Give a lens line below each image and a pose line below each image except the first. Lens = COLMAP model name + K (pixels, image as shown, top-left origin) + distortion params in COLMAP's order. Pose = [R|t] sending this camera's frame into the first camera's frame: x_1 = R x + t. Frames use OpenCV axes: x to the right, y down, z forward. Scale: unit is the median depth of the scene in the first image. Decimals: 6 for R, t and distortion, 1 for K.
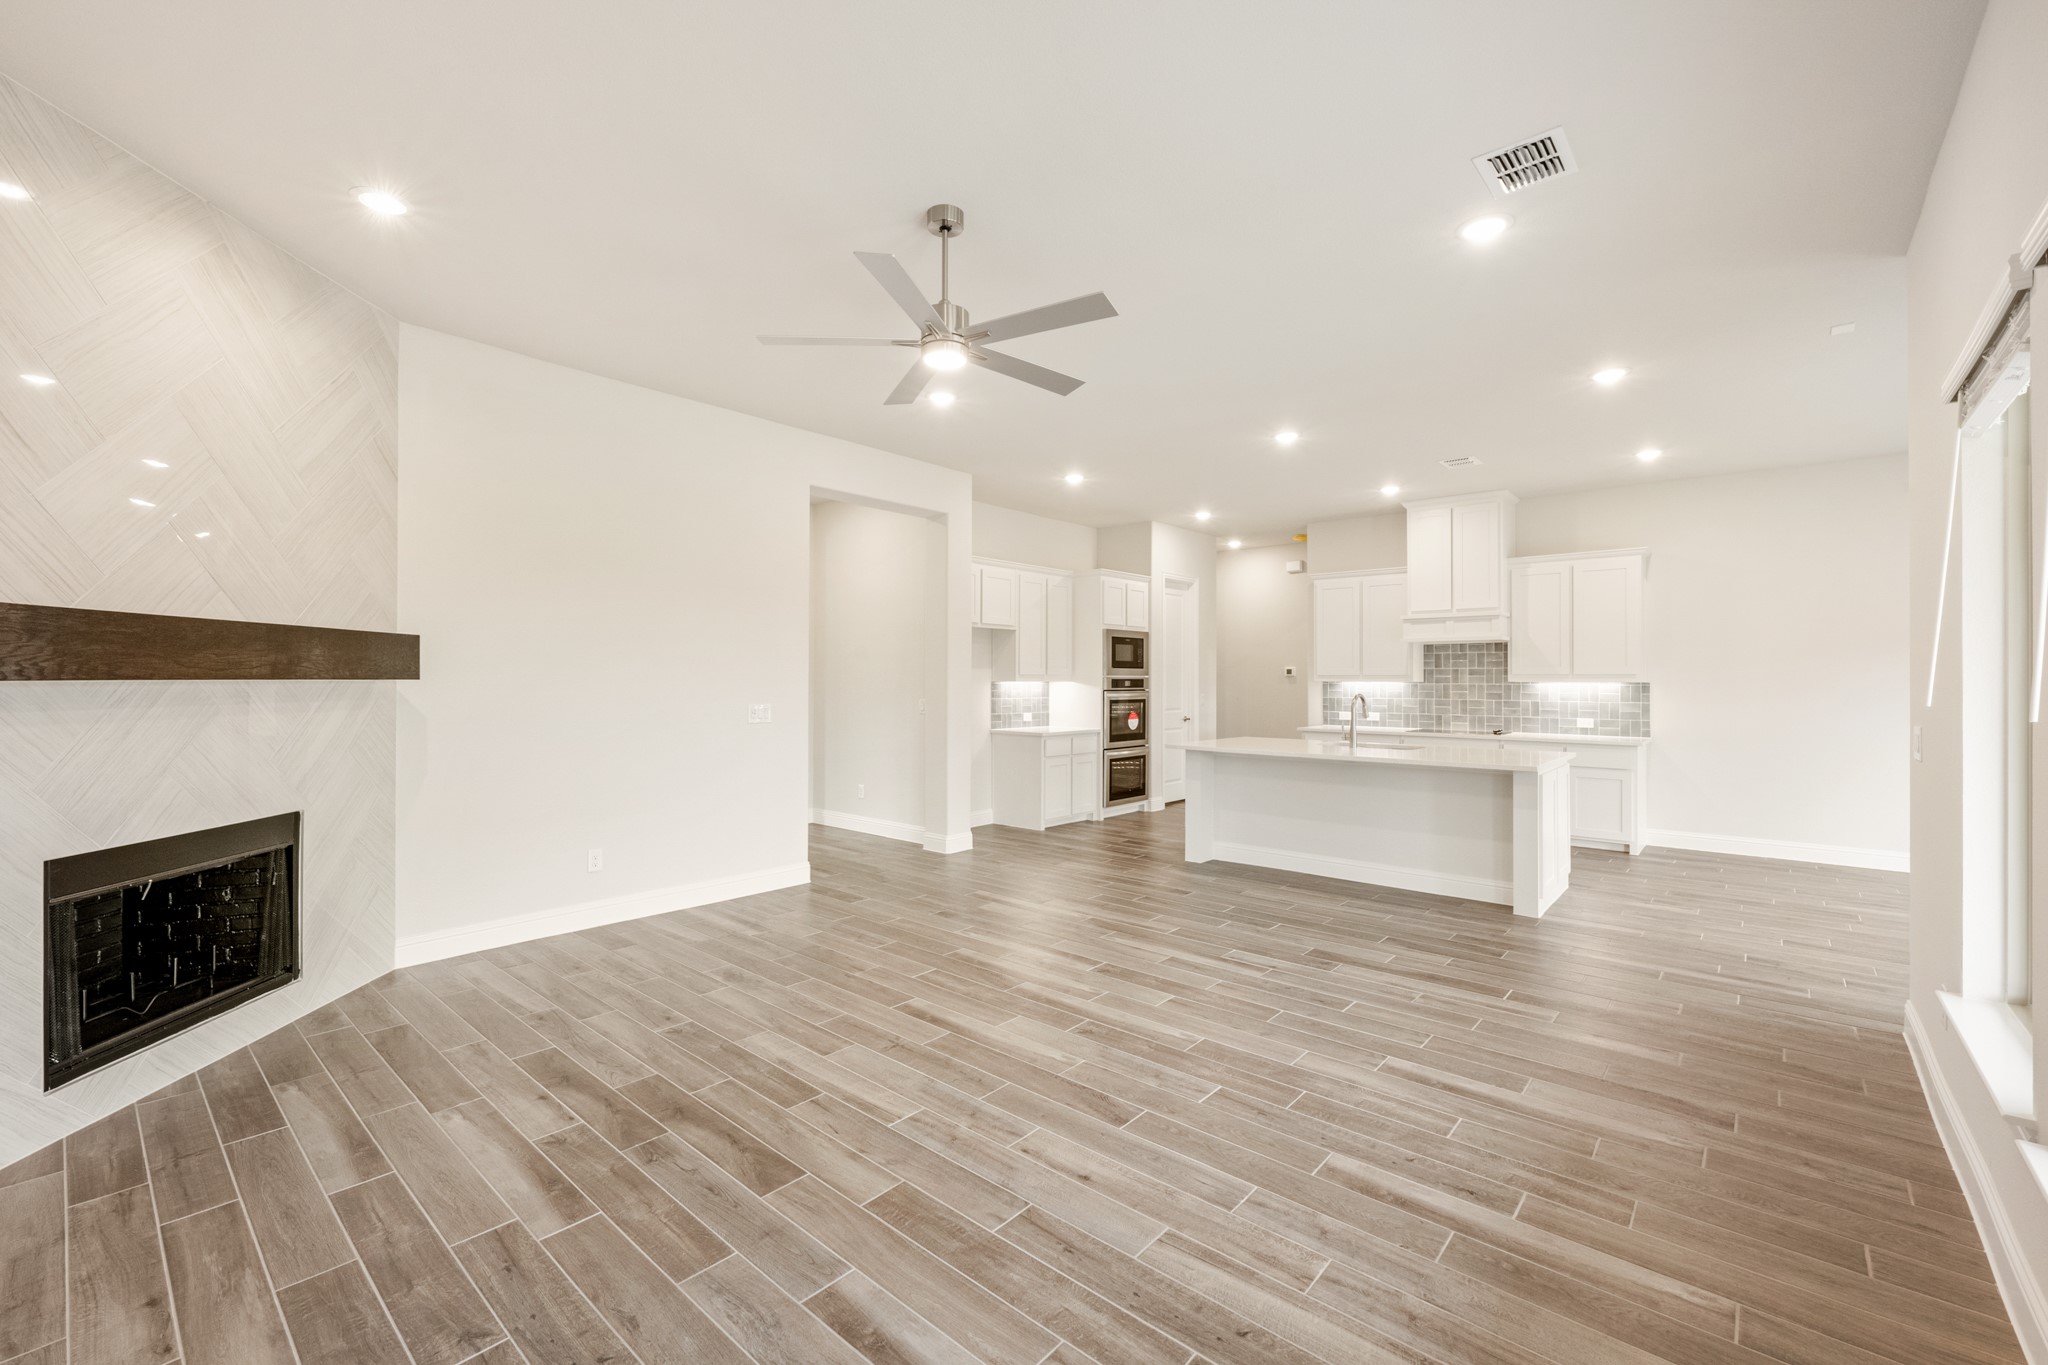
lens RADIAL K [[855.6, 0, 1019.5], [0, 855.6, 672.9], [0, 0, 1]] dist [-0.000831, -0.000176]
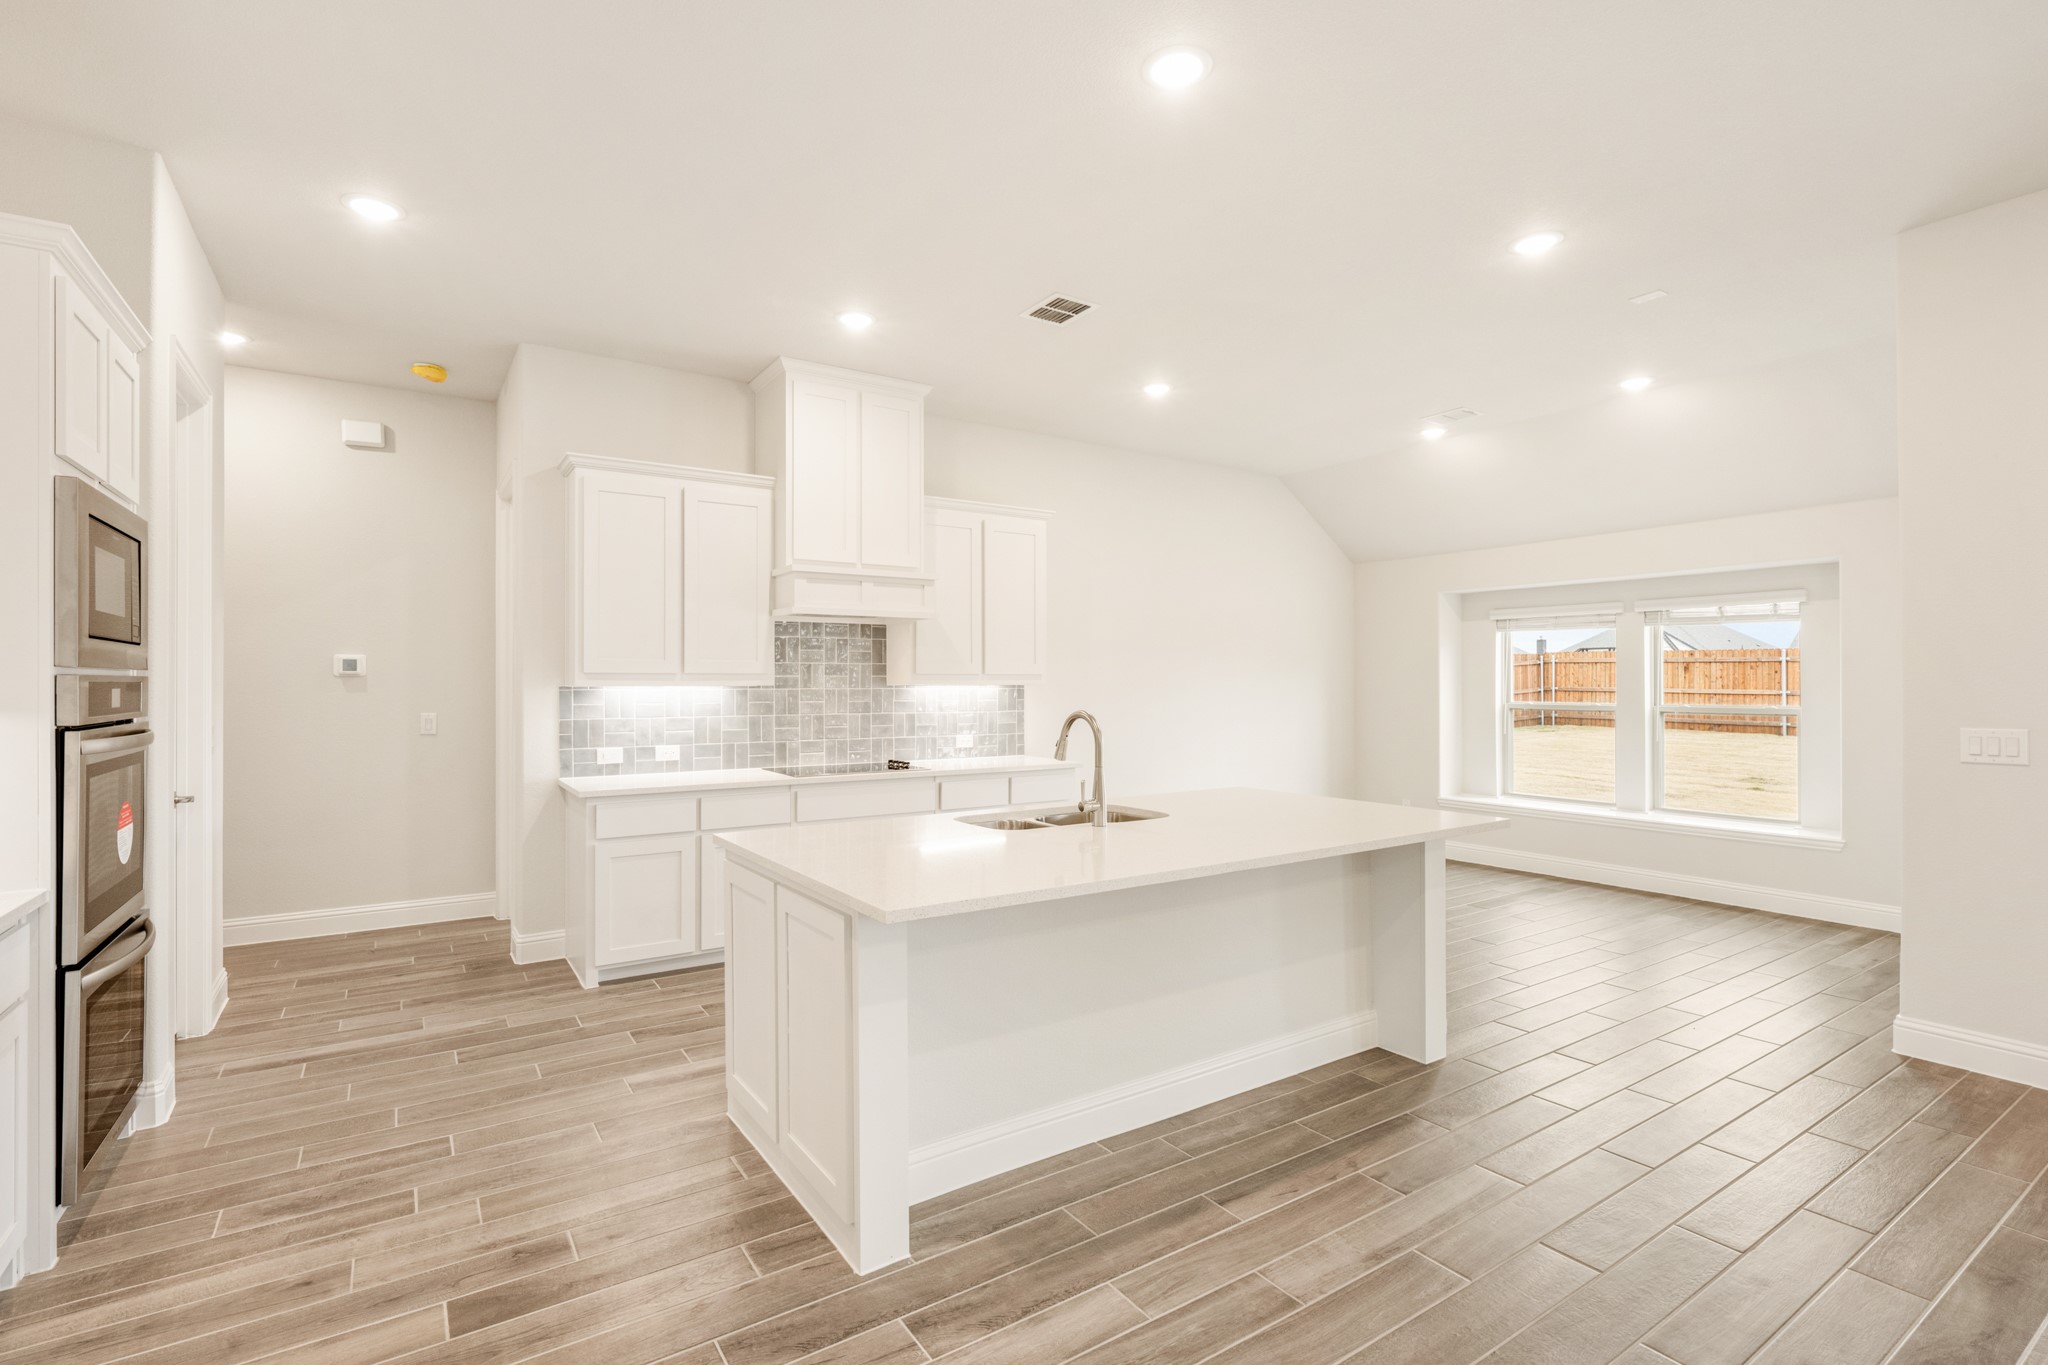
lens RADIAL K [[946.3, 0, 1024.0], [0, 946.3, 682.5], [0, 0, 1]] dist [-0.001884, -0.000172]
pose [[0.260818, -0.002470, 0.965385, -0.125544], [-0.005162, 0.999979, 0.003953, 0.006679], [-0.965374, -0.006014, 0.260800, 0.927489]]
